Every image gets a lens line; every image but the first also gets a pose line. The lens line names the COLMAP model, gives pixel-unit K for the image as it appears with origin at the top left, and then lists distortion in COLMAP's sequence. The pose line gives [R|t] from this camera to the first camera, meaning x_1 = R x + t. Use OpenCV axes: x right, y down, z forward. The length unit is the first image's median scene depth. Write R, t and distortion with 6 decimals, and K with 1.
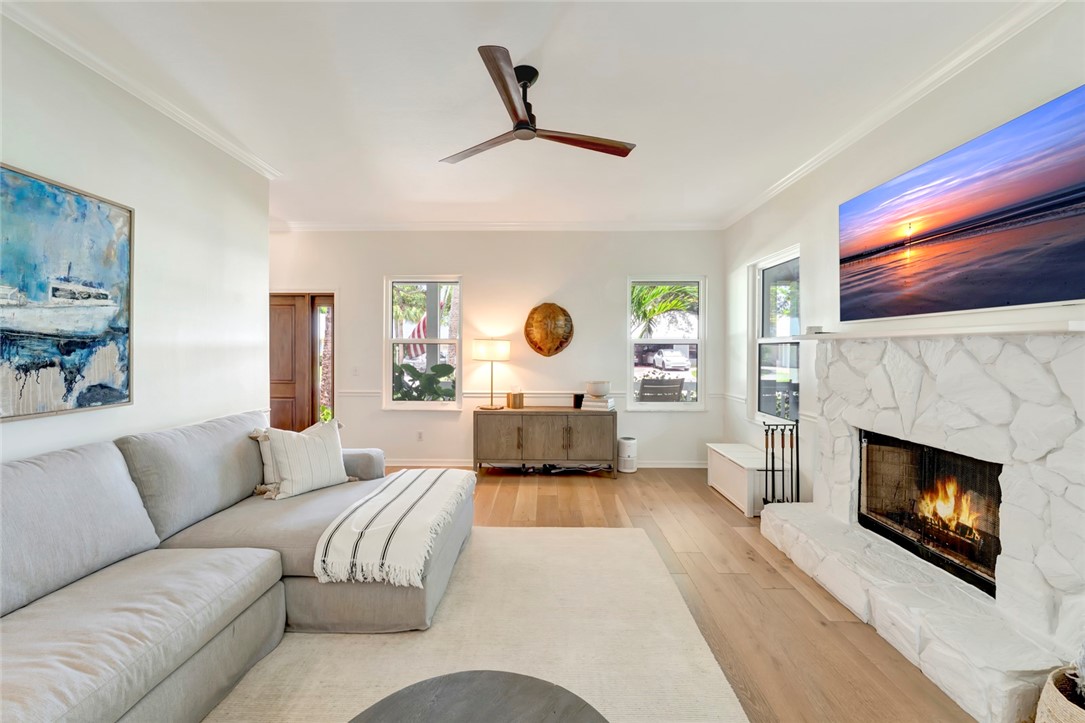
lens RADIAL K [[440.1, 0, 541.5], [0, 440.1, 352.0], [0, 0, 1]] dist [0.002937, -0.000701]
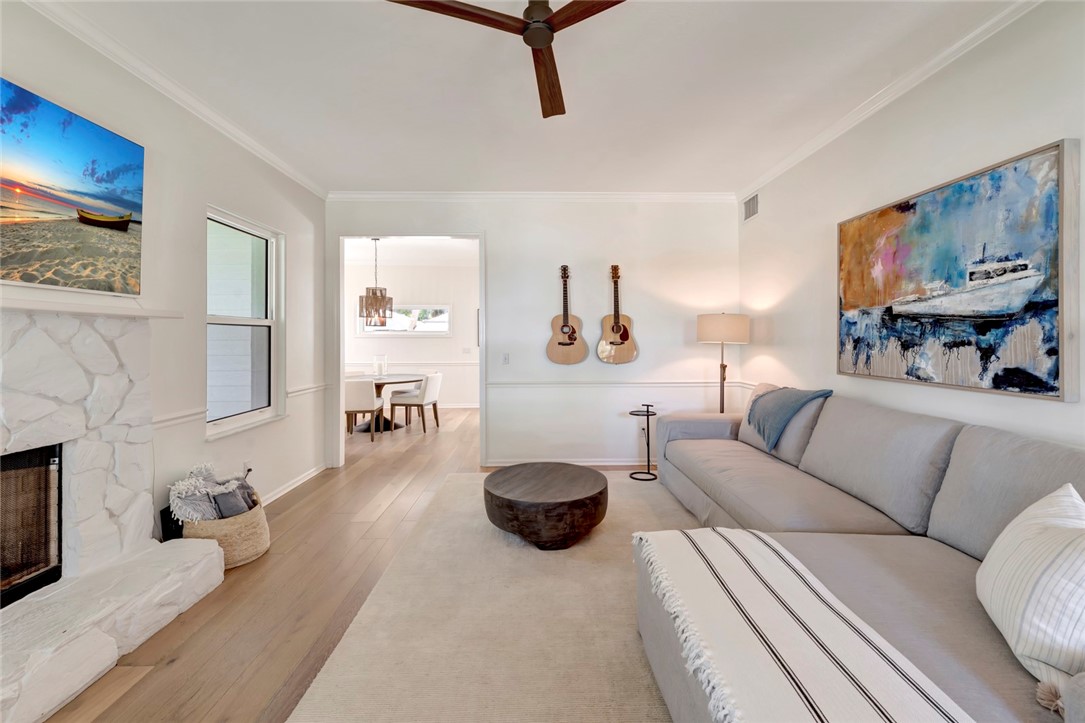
lens RADIAL K [[440.1, 0, 558.1], [0, 440.1, 336.3], [0, 0, 1]] dist [0.002937, -0.000701]
pose [[-0.998112, 0.000057, -0.061414, -0.029752], [-0.000129, 0.999995, 0.003029, 0.007314], [0.061414, 0.003031, -0.998108, 1.937204]]
